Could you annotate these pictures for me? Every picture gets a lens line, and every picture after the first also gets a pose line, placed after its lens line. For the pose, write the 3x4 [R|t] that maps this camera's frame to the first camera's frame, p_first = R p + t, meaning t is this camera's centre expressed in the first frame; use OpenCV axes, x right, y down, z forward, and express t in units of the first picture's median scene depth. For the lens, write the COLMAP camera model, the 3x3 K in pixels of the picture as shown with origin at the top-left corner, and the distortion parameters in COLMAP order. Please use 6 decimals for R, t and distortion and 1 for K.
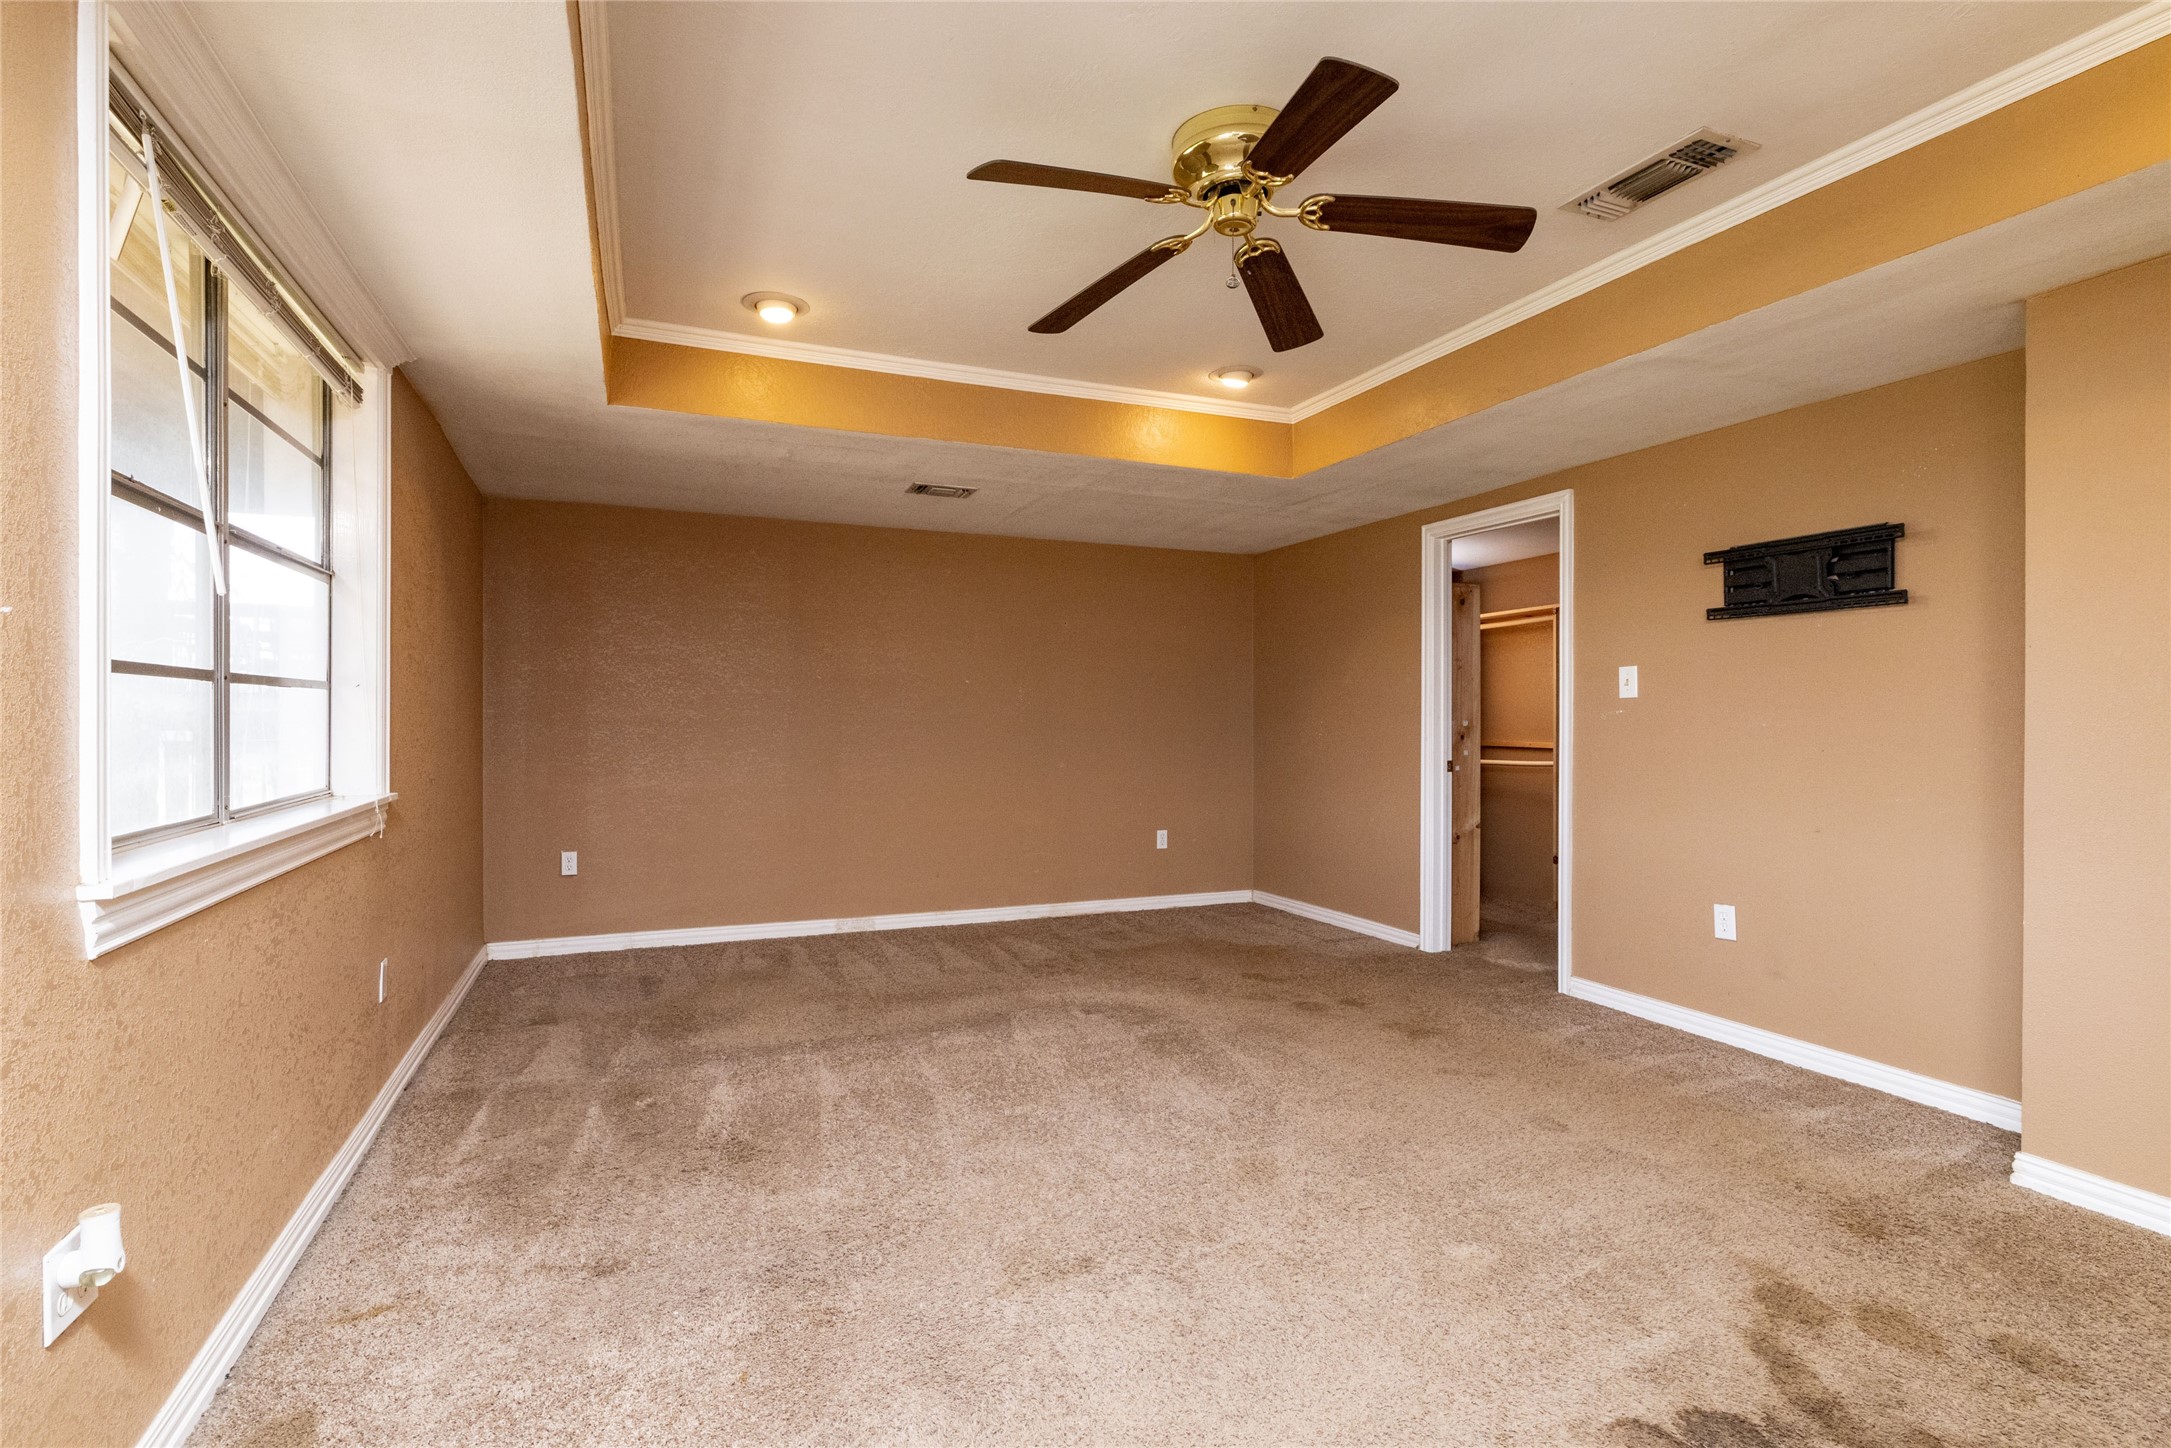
lens RADIAL K [[1031.8, 0, 1082.0], [0, 1031.8, 719.2], [0, 0, 1]] dist [-0.000749, 0.001053]
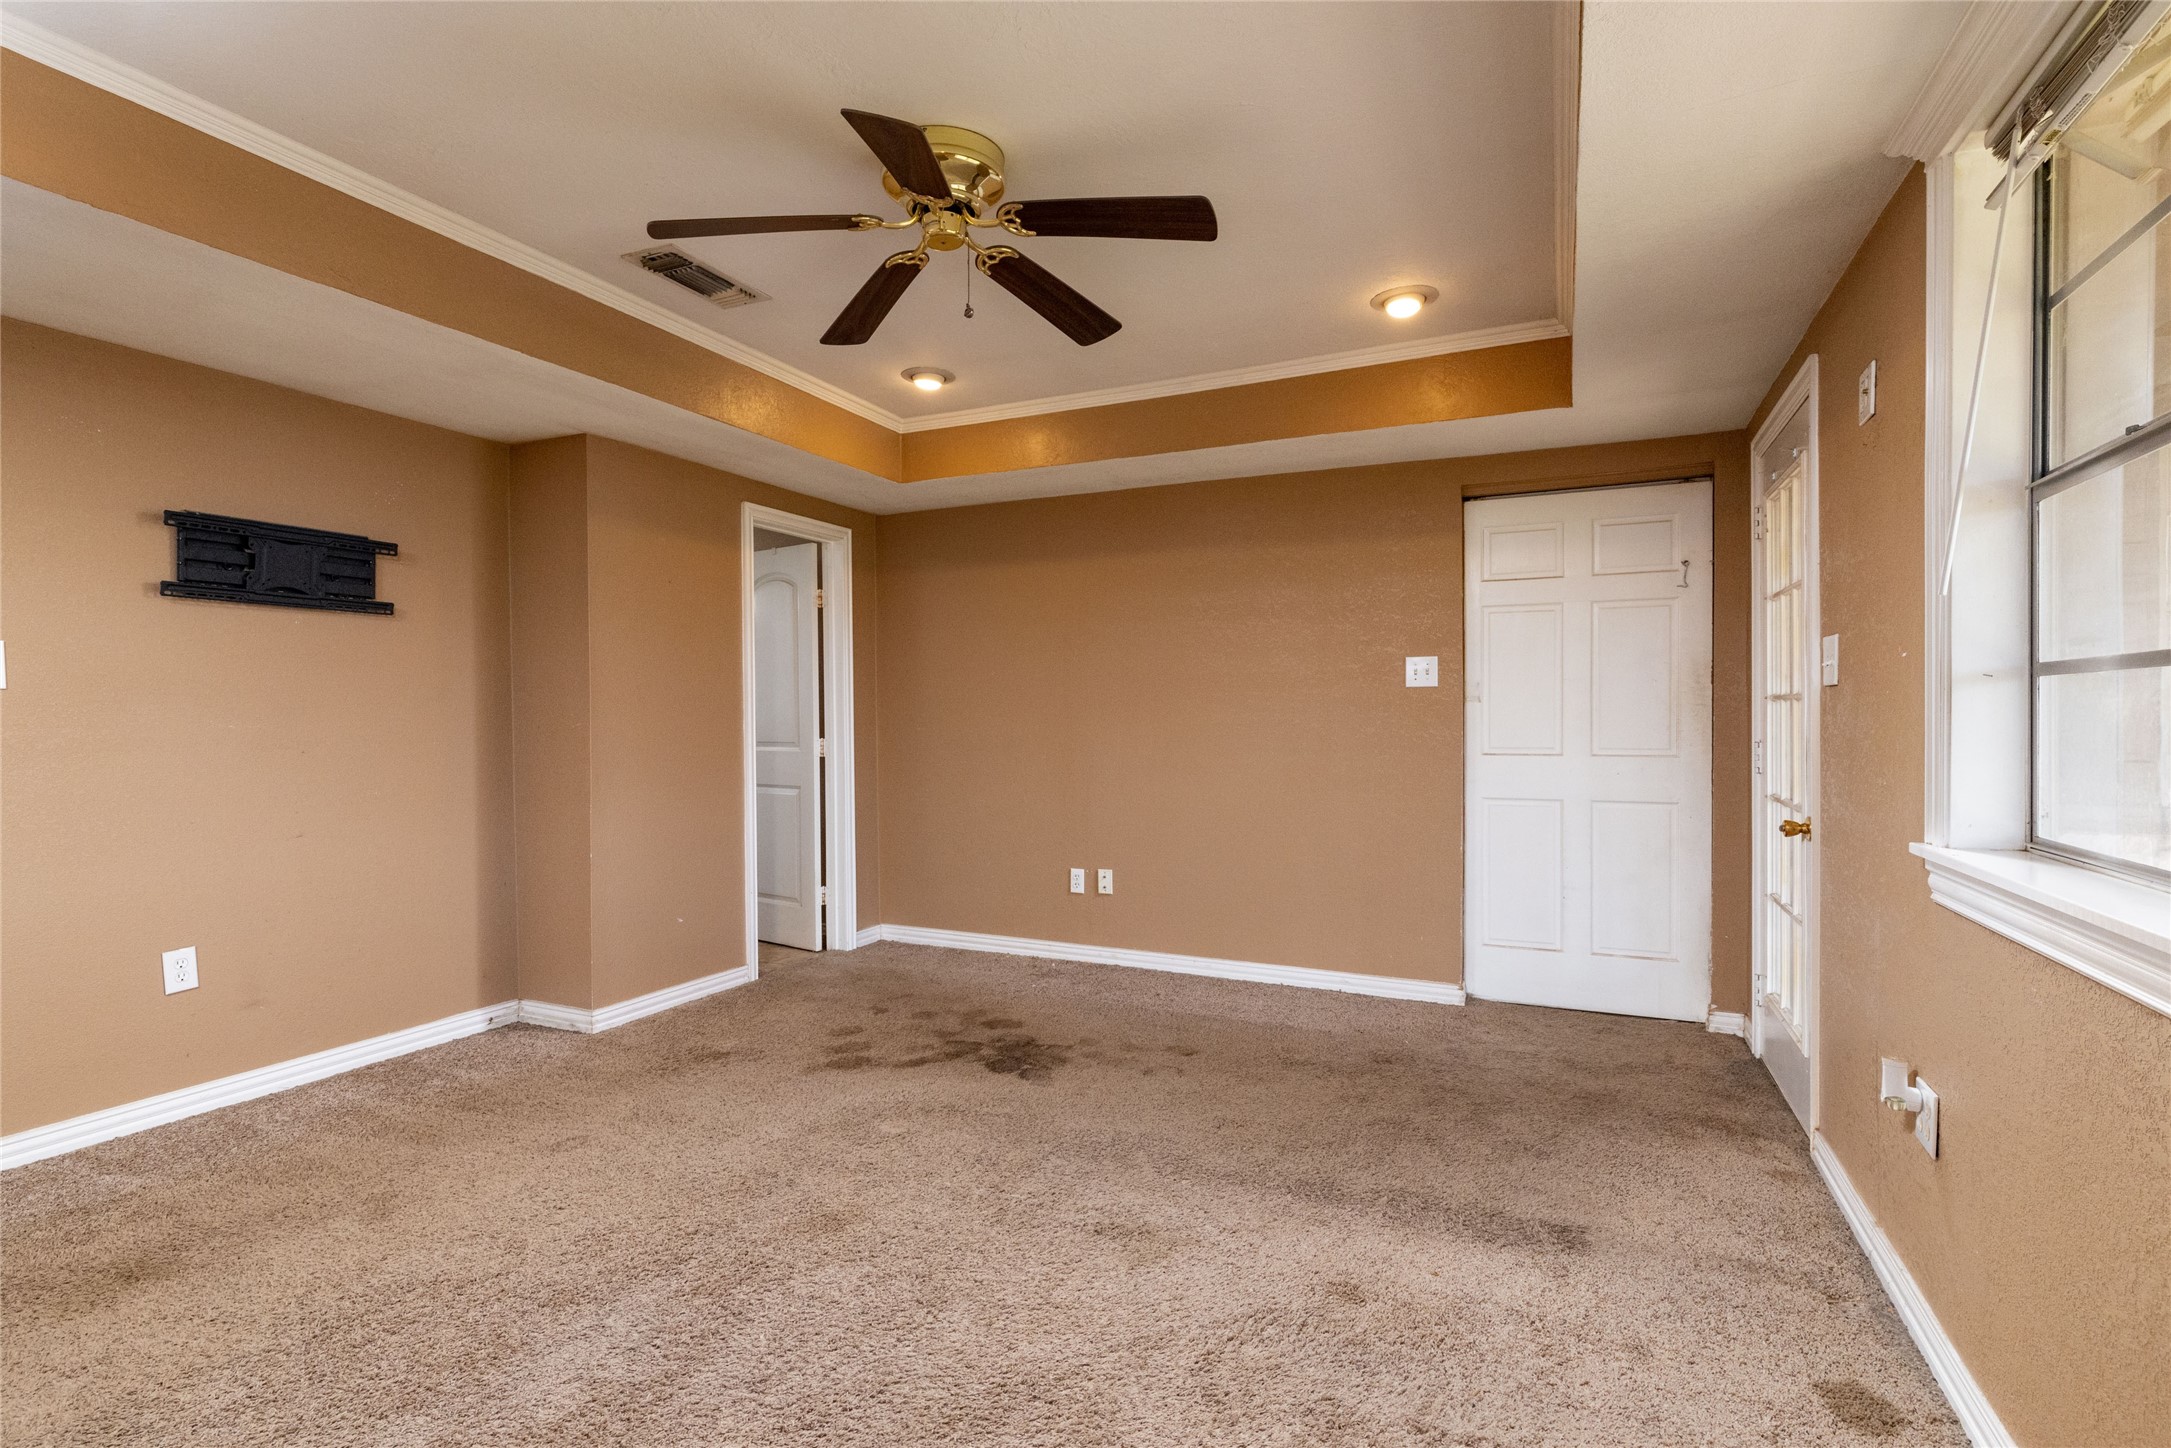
lens RADIAL K [[1031.8, 0, 1082.3], [0, 1031.8, 722.5], [0, 0, 1]] dist [-0.000749, 0.001053]
pose [[-0.665013, -0.006819, 0.746801, -0.521102], [0.003311, 0.999922, 0.012079, -0.006342], [-0.746824, 0.010506, -0.664938, 1.162435]]
